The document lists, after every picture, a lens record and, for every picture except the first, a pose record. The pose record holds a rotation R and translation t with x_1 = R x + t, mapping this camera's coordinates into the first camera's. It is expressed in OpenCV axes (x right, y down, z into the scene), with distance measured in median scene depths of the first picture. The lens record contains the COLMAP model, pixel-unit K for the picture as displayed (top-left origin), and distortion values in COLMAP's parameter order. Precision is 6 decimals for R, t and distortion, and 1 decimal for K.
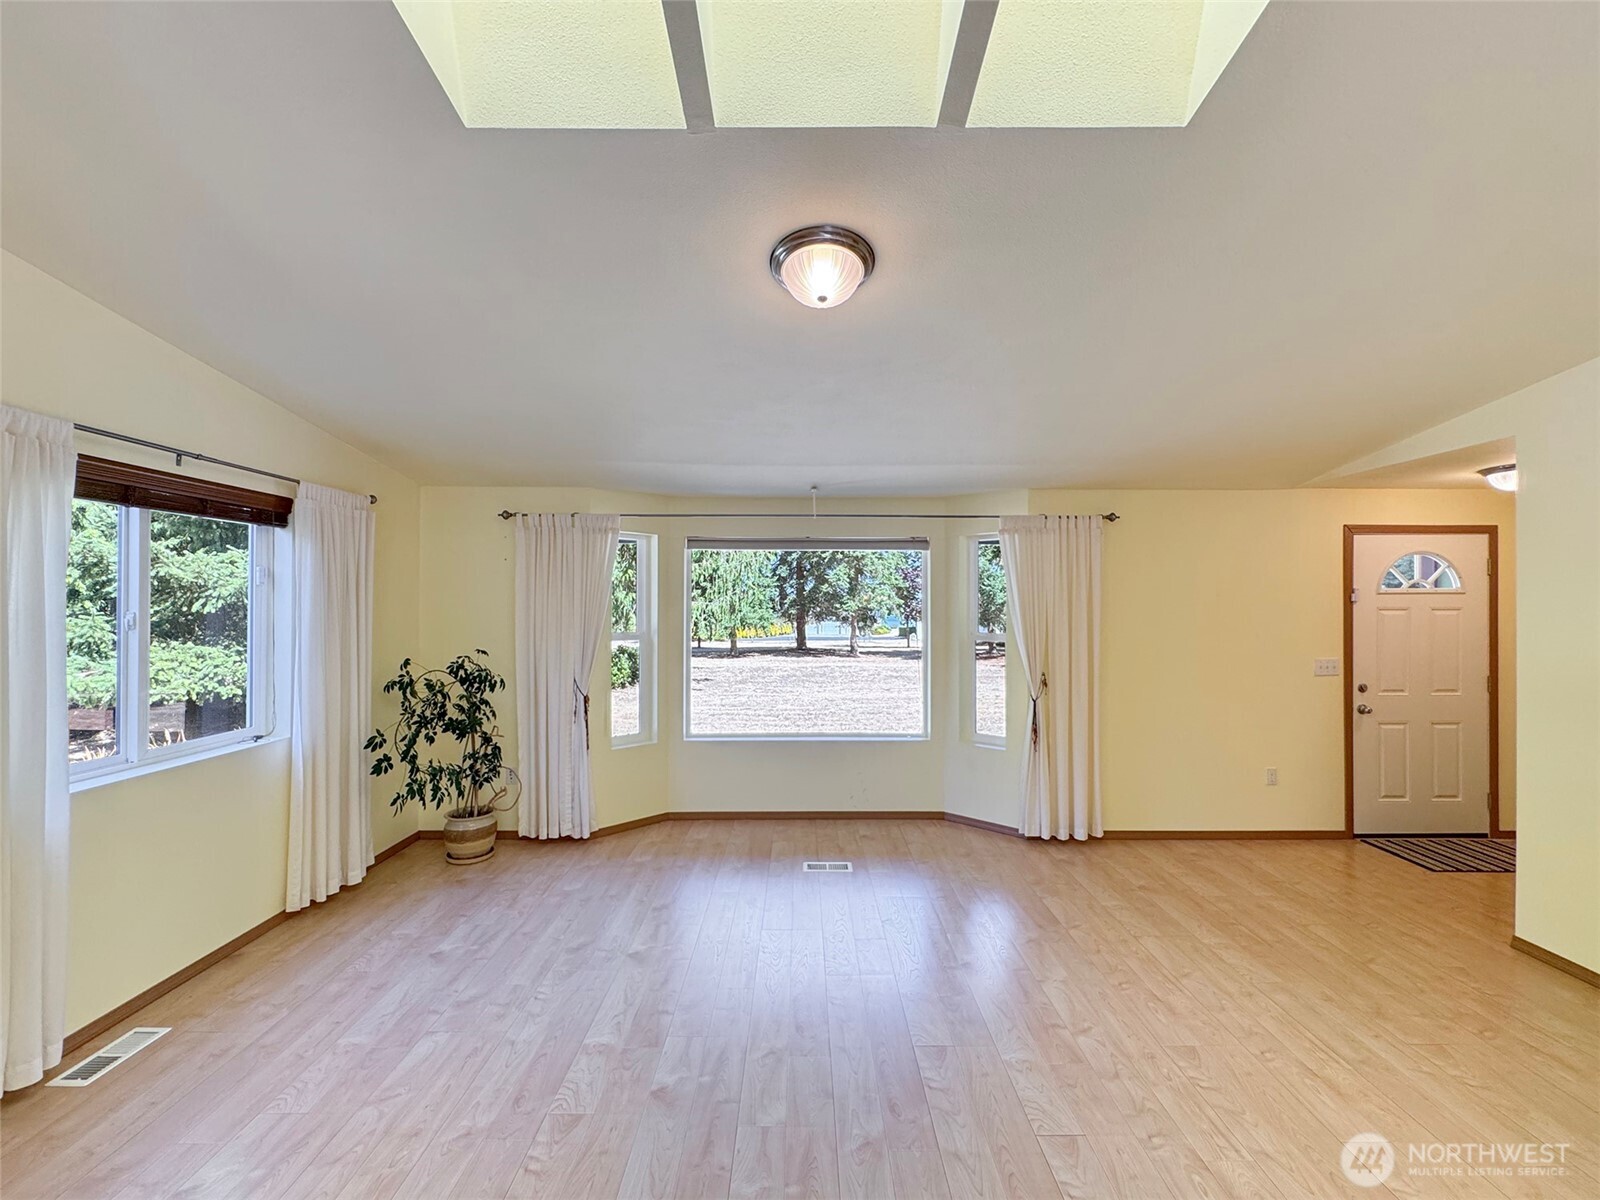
lens RADIAL K [[651.4, 0, 803.2], [0, 651.4, 596.1], [0, 0, 1]] dist [0.002127, 0.000150]
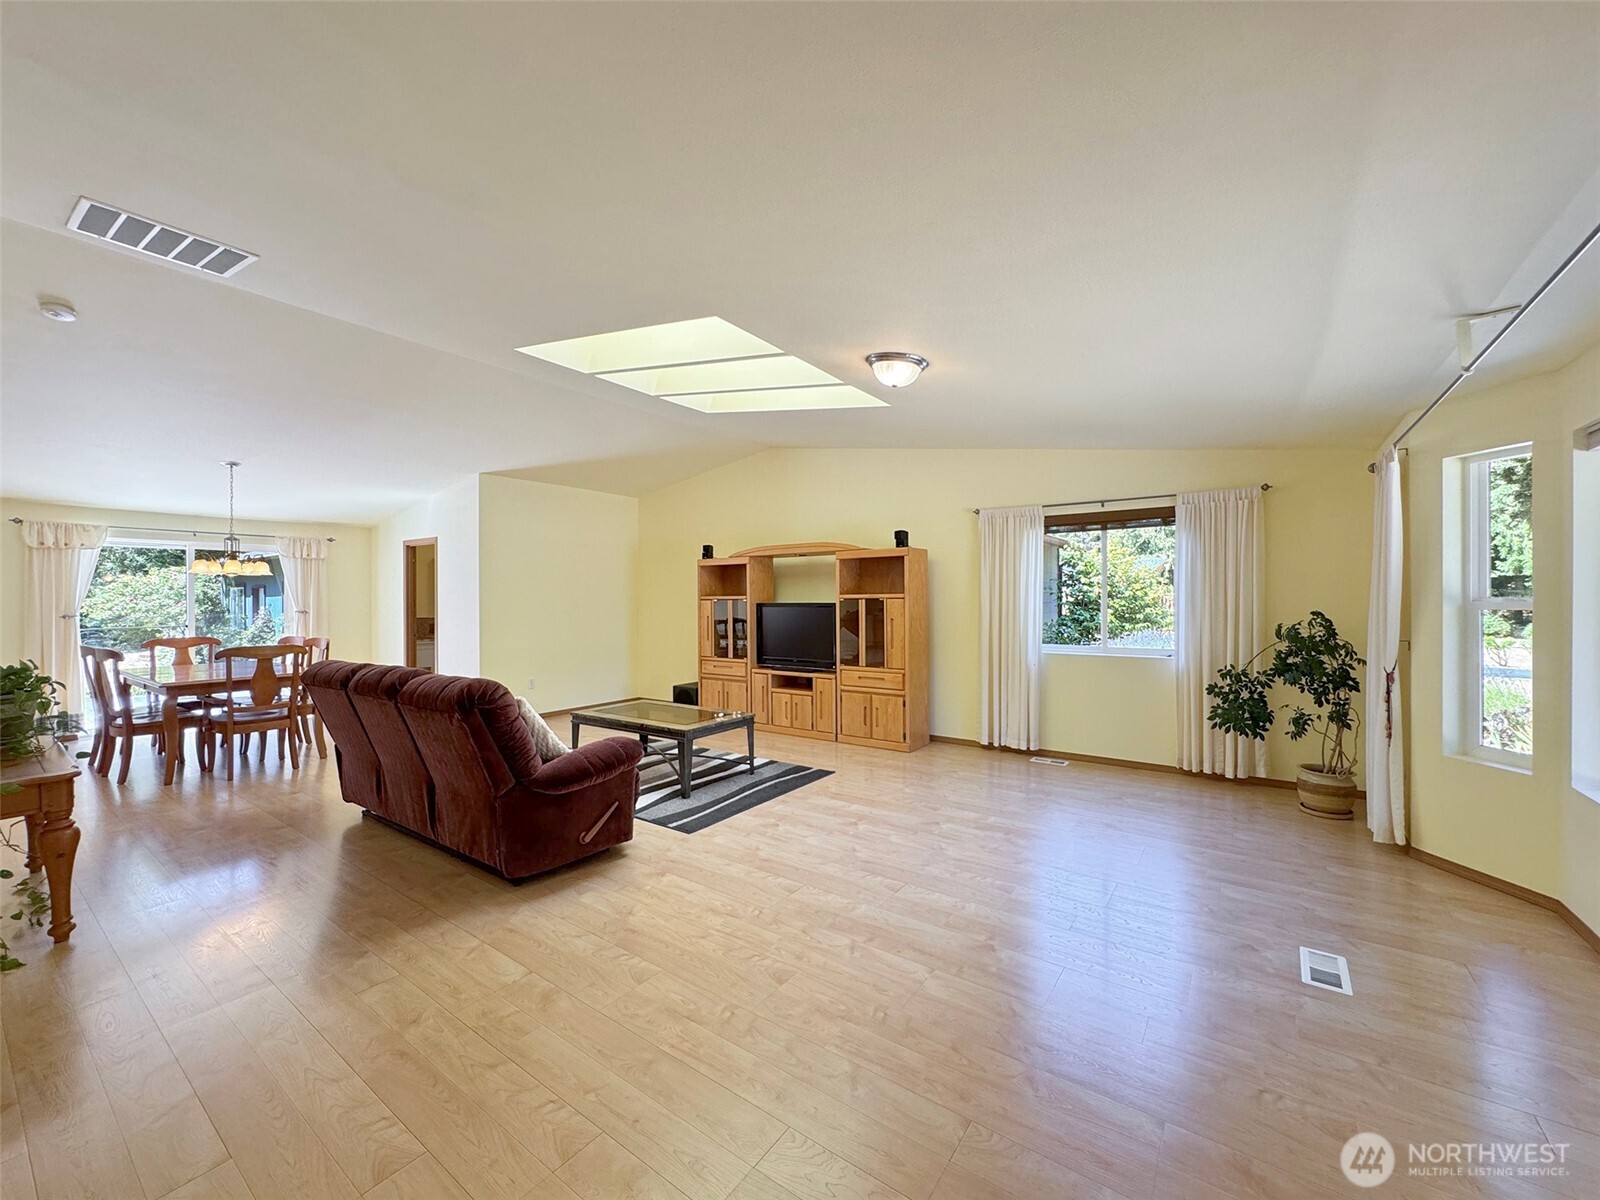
lens RADIAL K [[651.4, 0, 803.2], [0, 651.4, 596.1], [0, 0, 1]] dist [0.002127, 0.000150]
pose [[-0.589078, -0.006660, -0.808048, 0.719361], [0.015279, 0.999695, -0.019379, 0.058067], [0.807931, -0.023762, -0.588797, 0.842792]]
